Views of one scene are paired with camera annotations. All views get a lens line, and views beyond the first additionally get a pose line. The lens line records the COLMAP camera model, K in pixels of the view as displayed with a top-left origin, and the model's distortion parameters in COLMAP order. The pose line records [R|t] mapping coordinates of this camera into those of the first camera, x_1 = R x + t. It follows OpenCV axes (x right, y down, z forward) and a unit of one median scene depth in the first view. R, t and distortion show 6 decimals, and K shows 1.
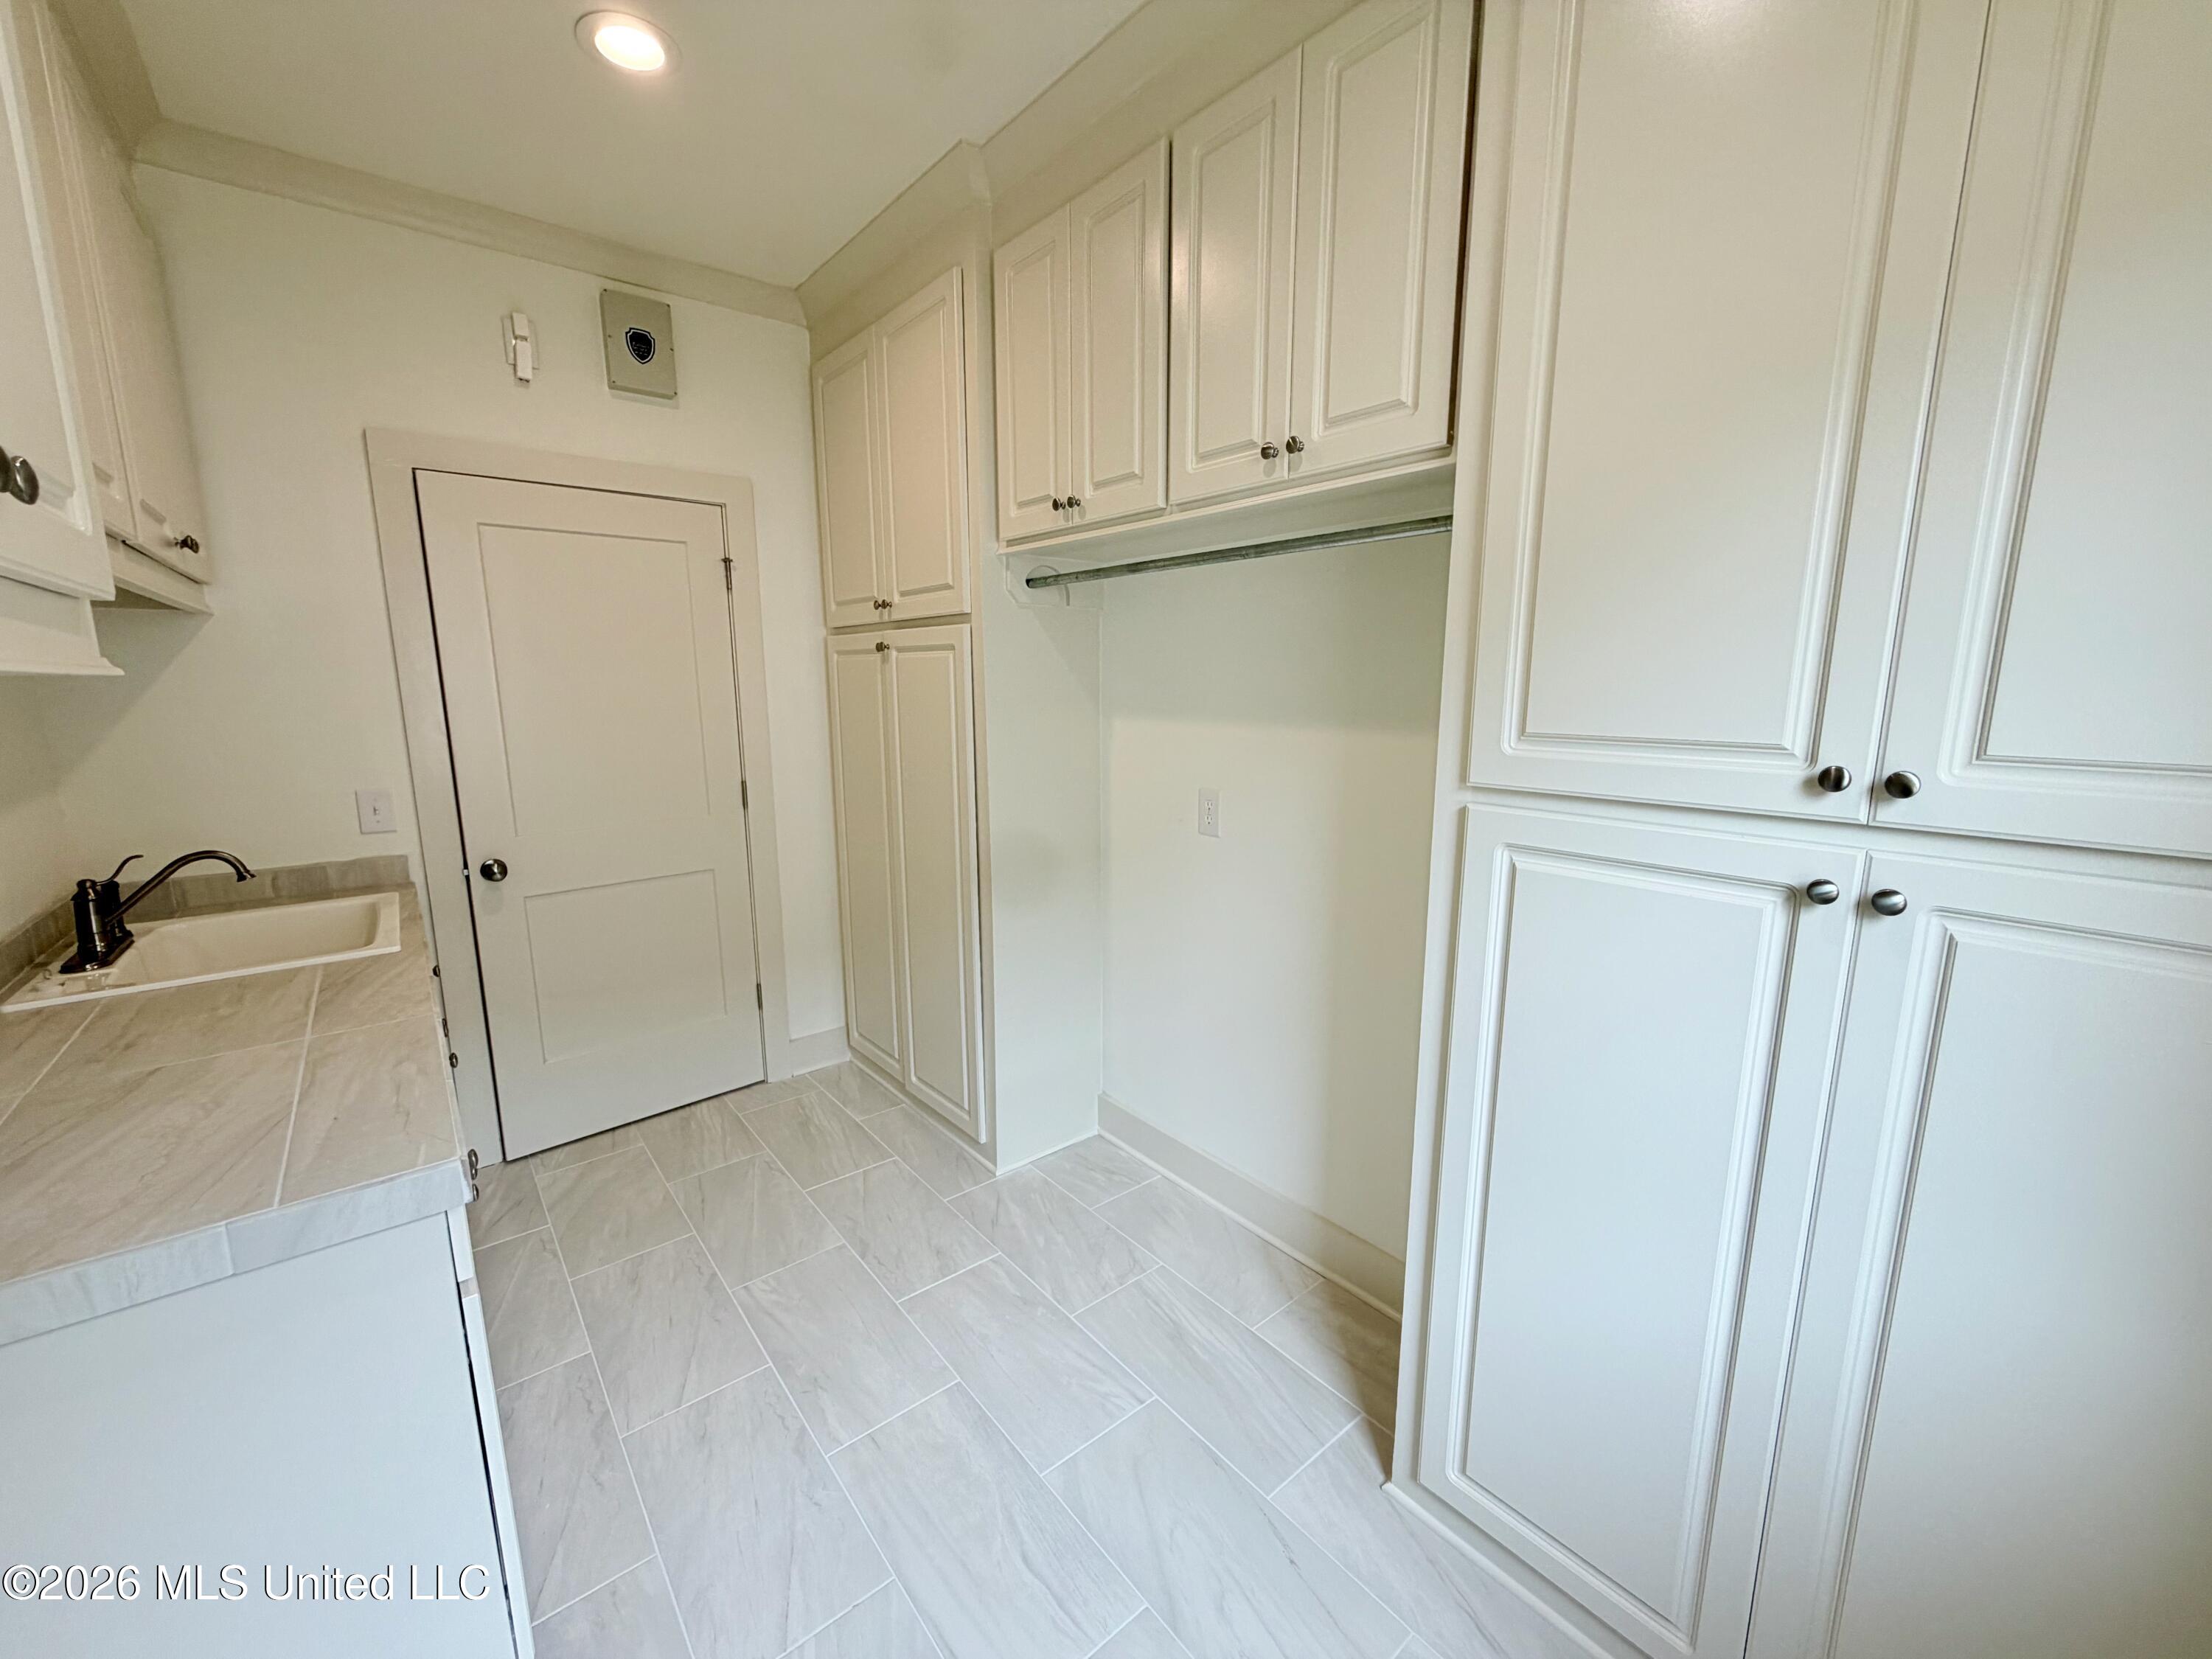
lens RADIAL K [[881.4, 0, 1107.6], [0, 881.4, 825.1], [0, 0, 1]] dist [0.000905, -0.000164]
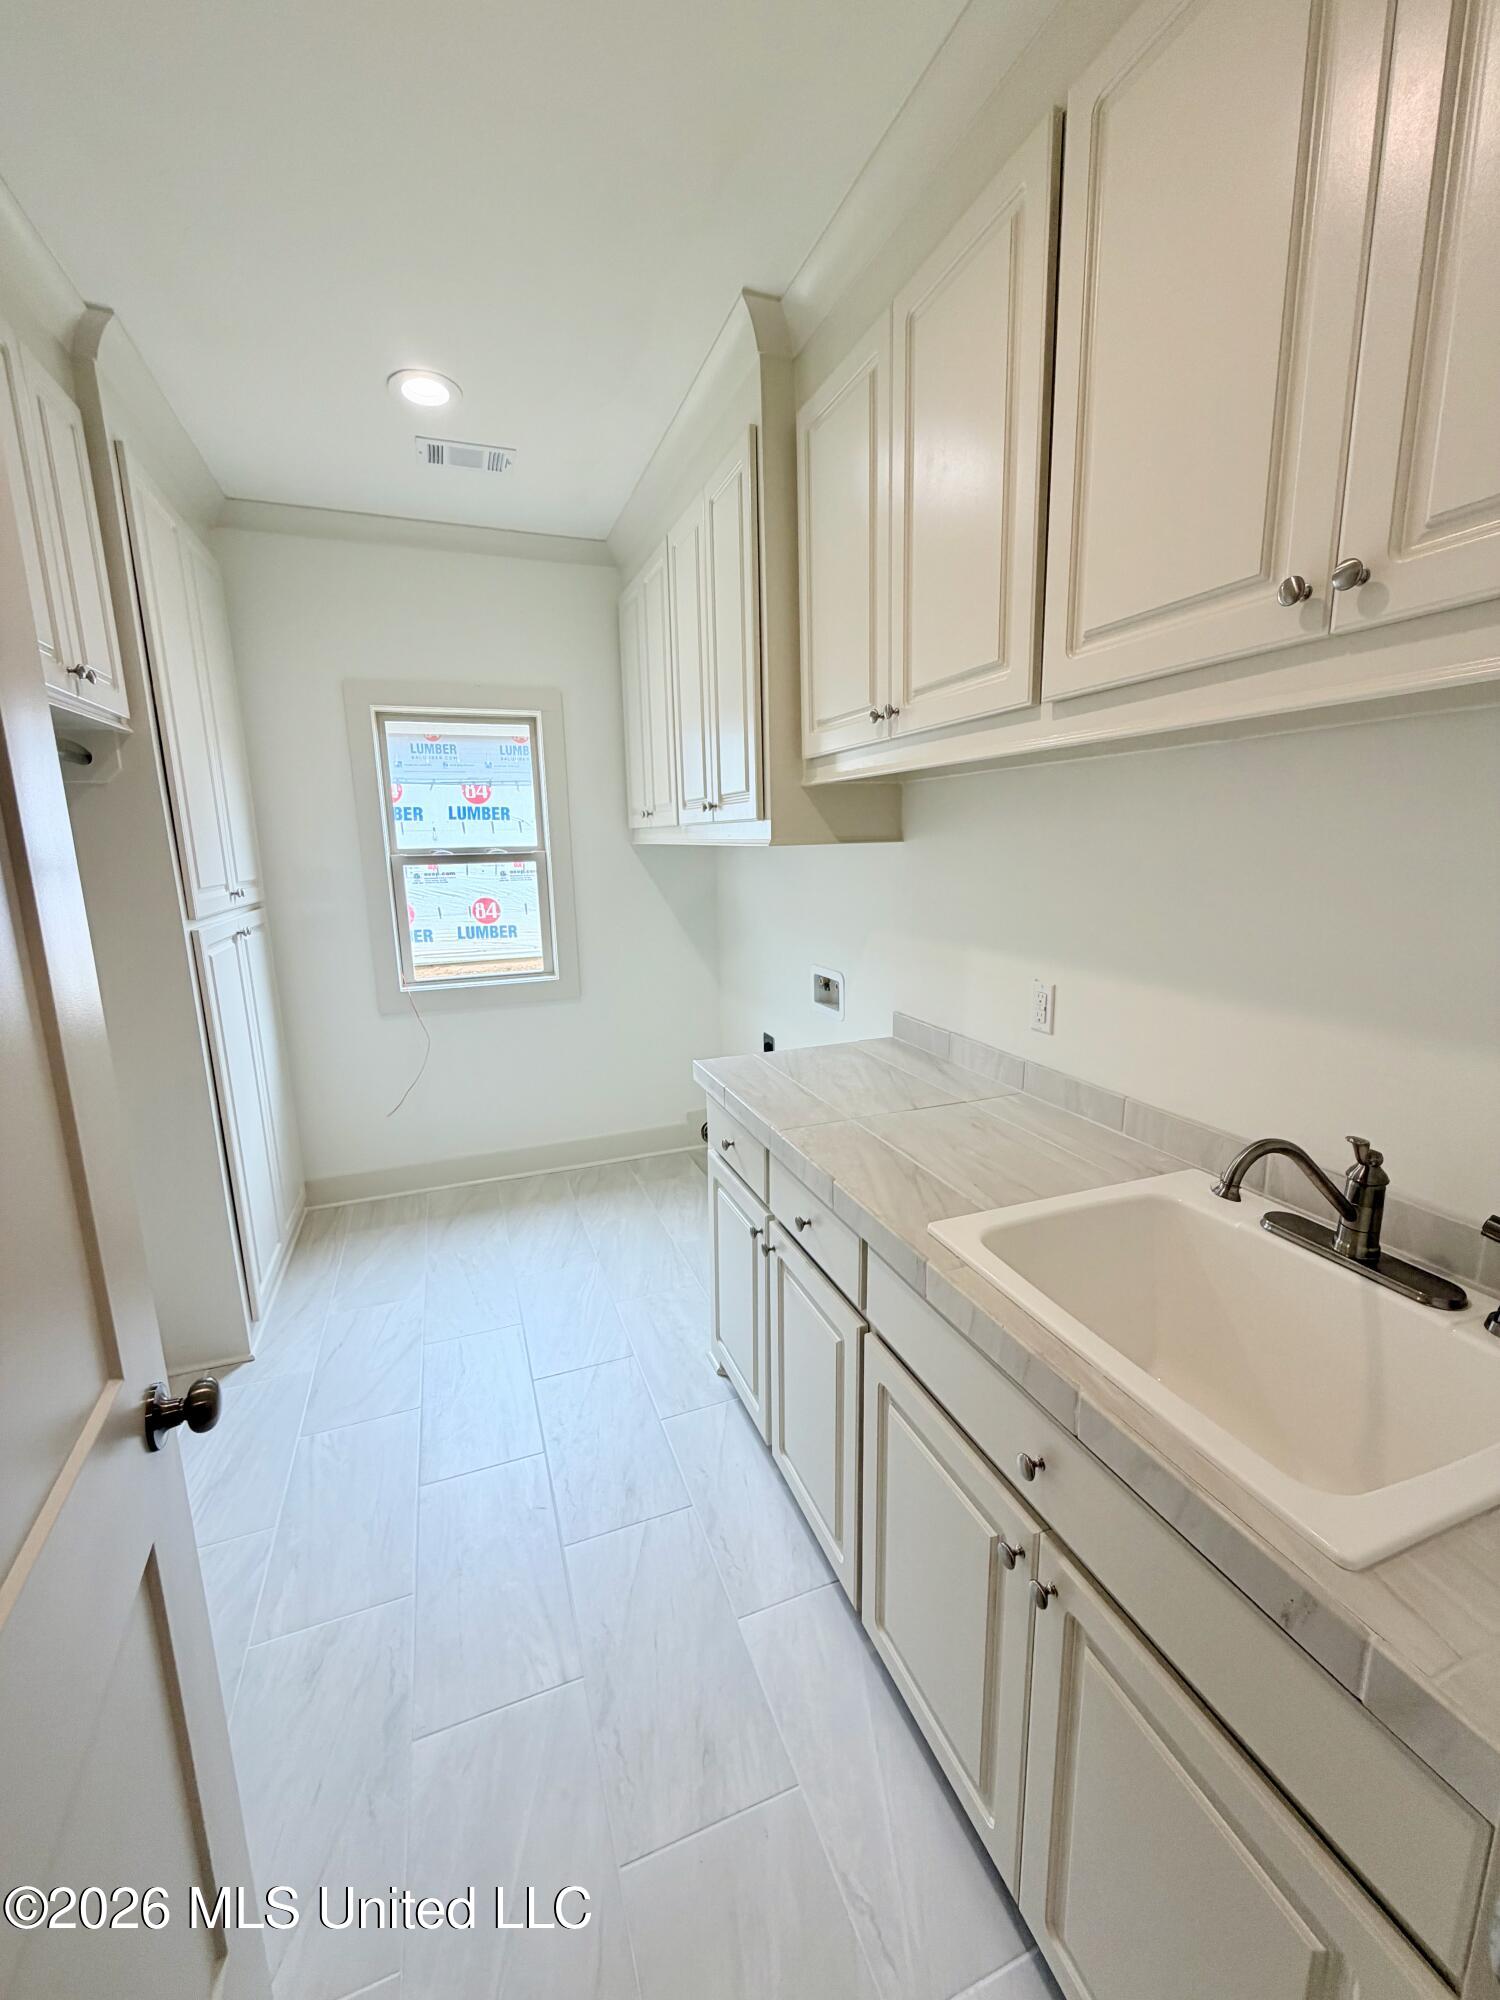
lens RADIAL K [[796.9, 0, 753.6], [0, 796.9, 1003.1], [0, 0, 1]] dist [0.000905, -0.000164]
pose [[-0.949873, -0.041906, 0.309814, -1.038444], [0.073103, 0.933732, 0.350429, -0.322818], [-0.303968, 0.355511, -0.883864, 1.871556]]
